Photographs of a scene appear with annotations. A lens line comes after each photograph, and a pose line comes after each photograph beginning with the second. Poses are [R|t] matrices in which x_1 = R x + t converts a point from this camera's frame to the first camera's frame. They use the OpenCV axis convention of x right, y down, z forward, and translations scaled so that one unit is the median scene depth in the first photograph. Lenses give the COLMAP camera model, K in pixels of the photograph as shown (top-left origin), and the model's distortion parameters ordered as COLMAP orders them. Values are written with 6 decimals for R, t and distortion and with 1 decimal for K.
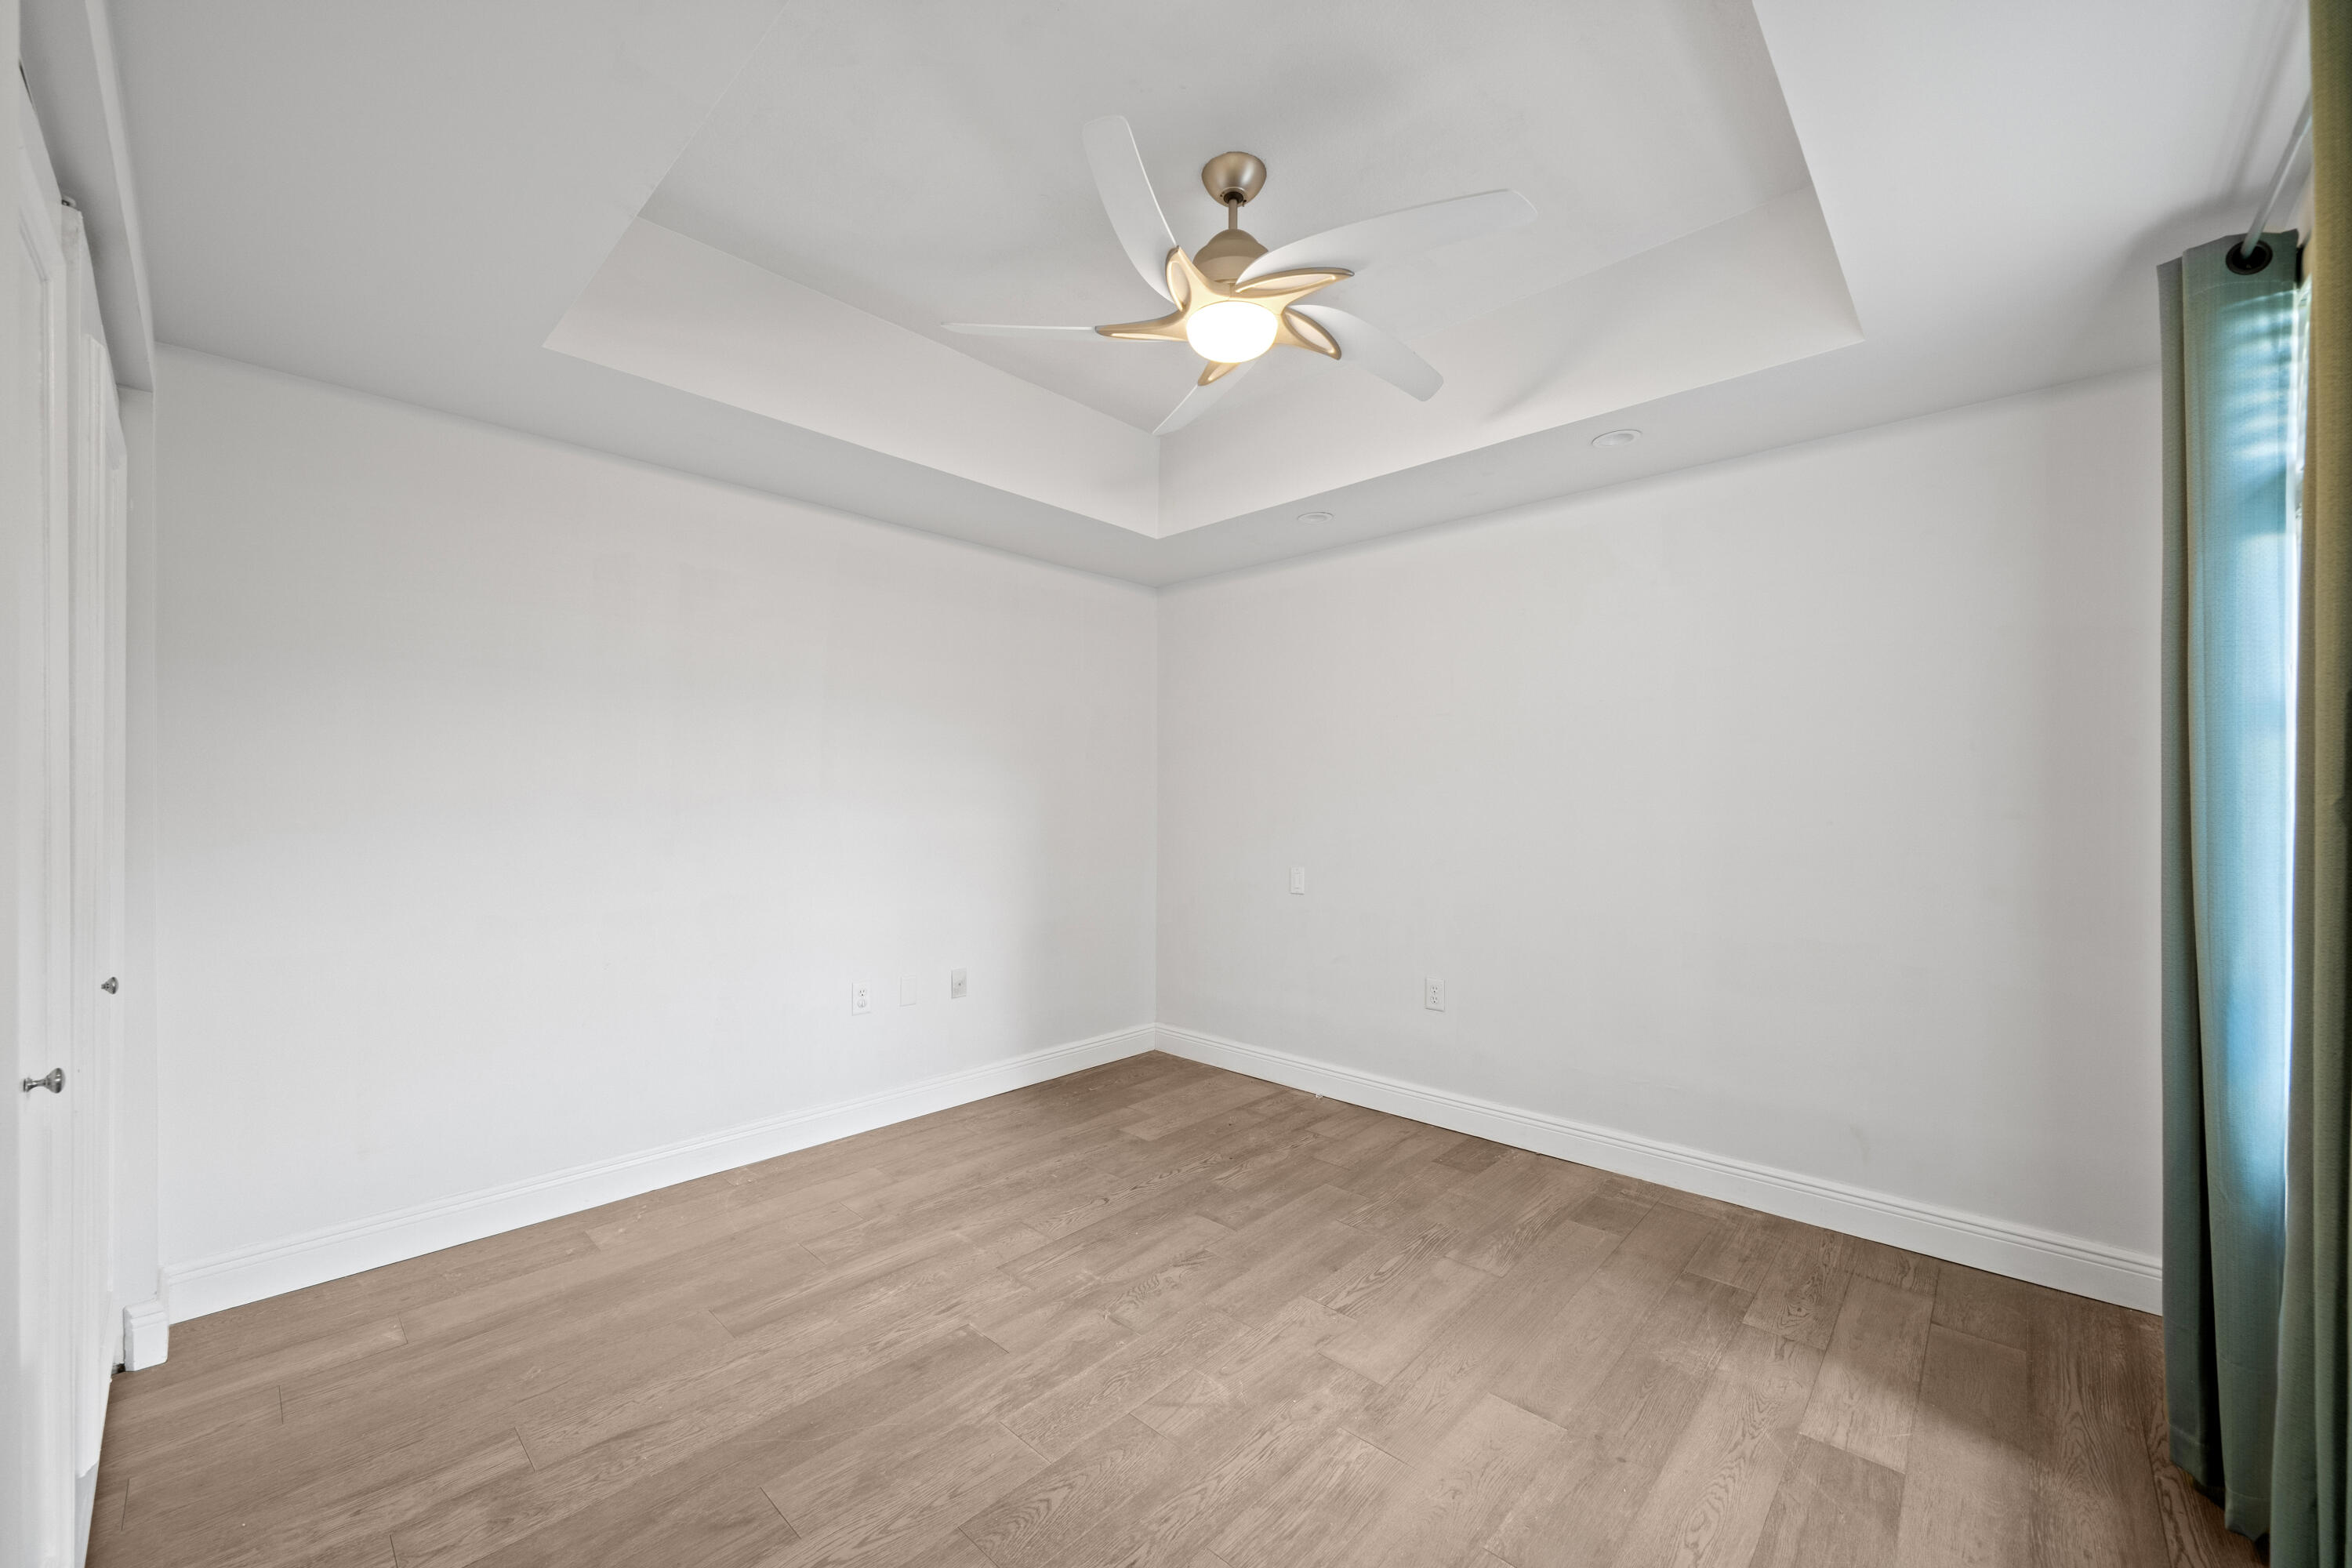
lens RADIAL K [[862.2, 0, 1184.5], [0, 862.2, 805.9], [0, 0, 1]] dist [-0.000922, 0.000205]
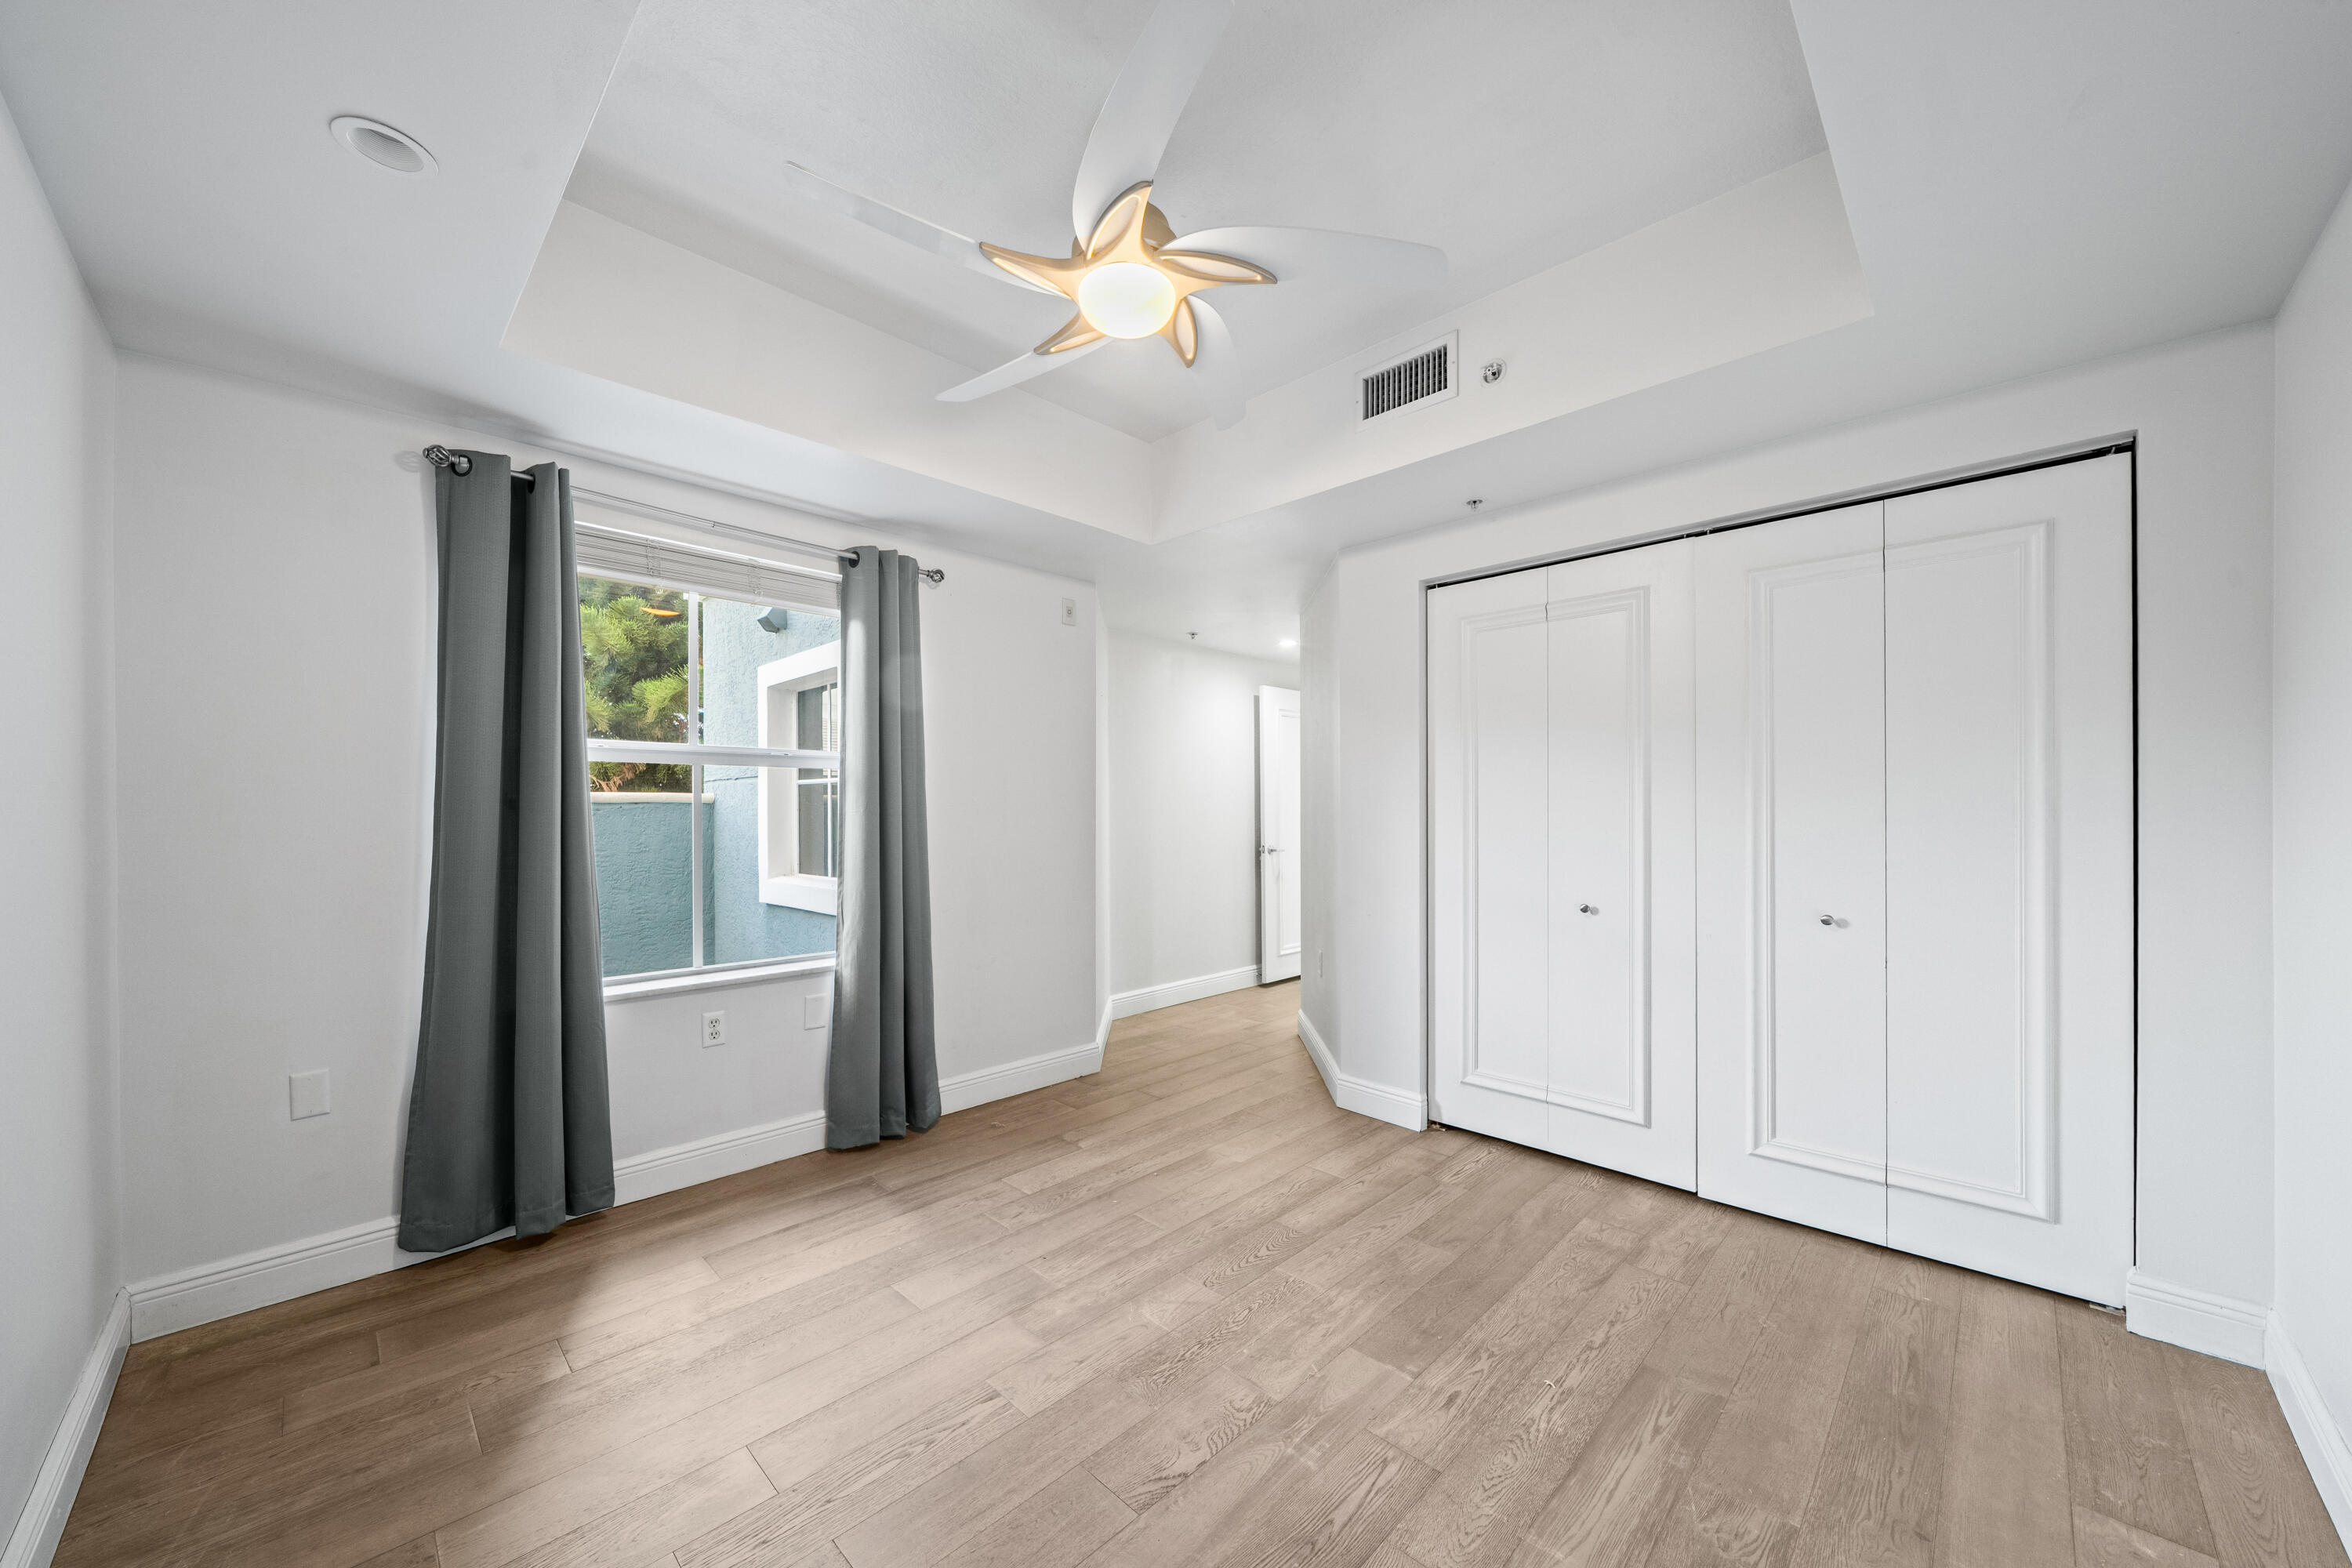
lens RADIAL K [[862.2, 0, 1184.5], [0, 862.2, 805.9], [0, 0, 1]] dist [-0.000922, 0.000205]
pose [[-0.999726, -0.001678, 0.023352, -0.028991], [-0.001646, 0.999998, 0.001392, -0.007484], [-0.023355, 0.001354, -0.999726, 1.926099]]
